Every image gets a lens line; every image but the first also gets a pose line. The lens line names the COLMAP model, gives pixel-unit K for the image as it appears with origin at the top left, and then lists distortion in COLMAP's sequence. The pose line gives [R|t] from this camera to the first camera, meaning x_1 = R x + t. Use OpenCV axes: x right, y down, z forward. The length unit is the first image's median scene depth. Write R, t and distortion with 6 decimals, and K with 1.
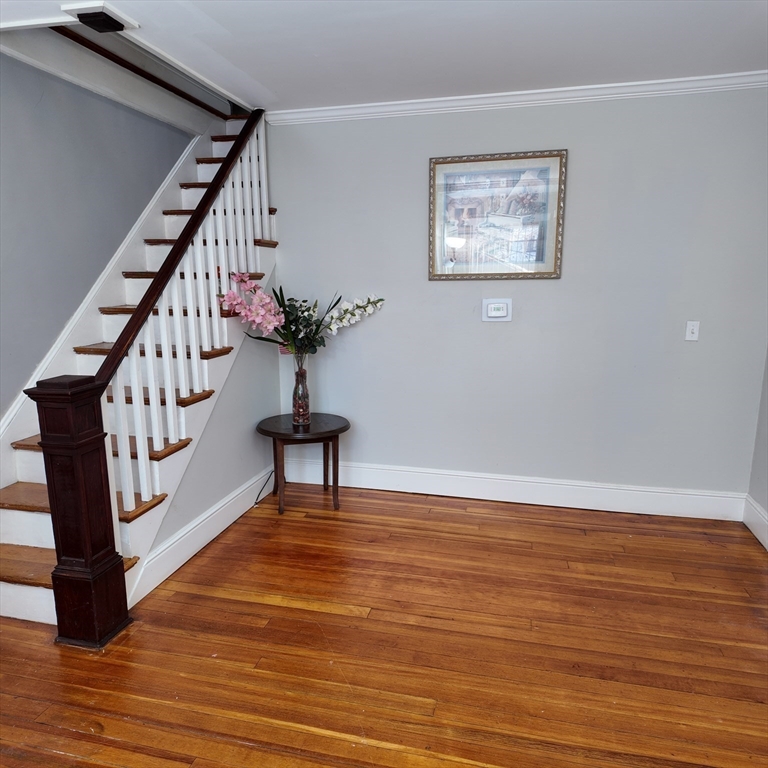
lens RADIAL K [[558.7, 0, 394.4], [0, 558.7, 391.9], [0, 0, 1]] dist [0.040002, -0.034264]
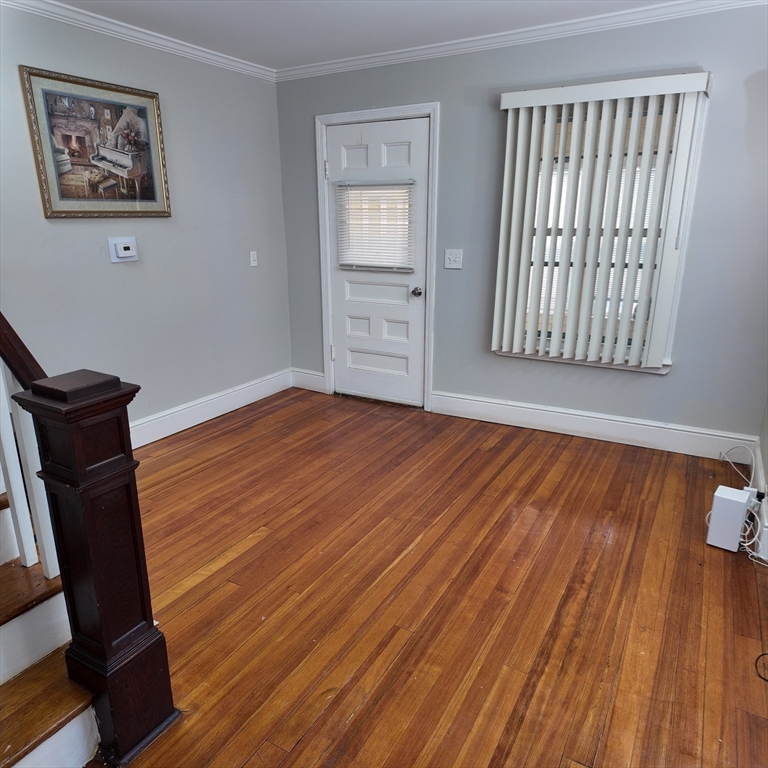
lens RADIAL K [[558.7, 0, 389.3], [0, 558.7, 383.4], [0, 0, 1]] dist [0.040002, -0.034264]
pose [[0.280923, -0.268659, 0.921360, -0.691317], [0.189169, 0.956686, 0.221283, -0.057352], [-0.940902, 0.112130, 0.319577, 0.299780]]
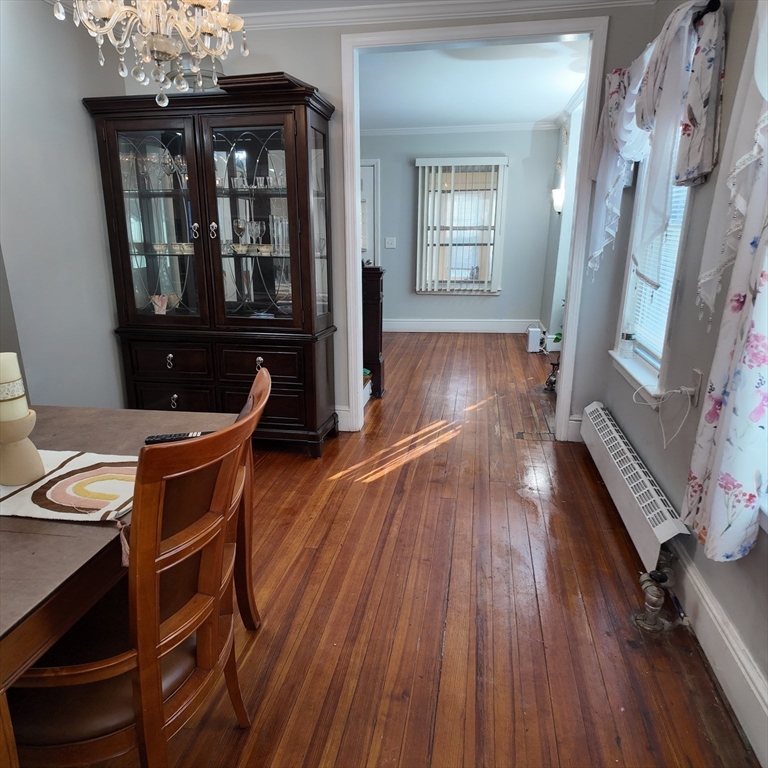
lens RADIAL K [[558.7, 0, 384.9], [0, 558.7, 388.6], [0, 0, 1]] dist [0.040002, -0.034264]
pose [[-0.066736, -0.279576, 0.957801, -1.627477], [0.202698, 0.936125, 0.287372, -0.114990], [-0.976965, 0.213322, -0.005804, 0.636086]]
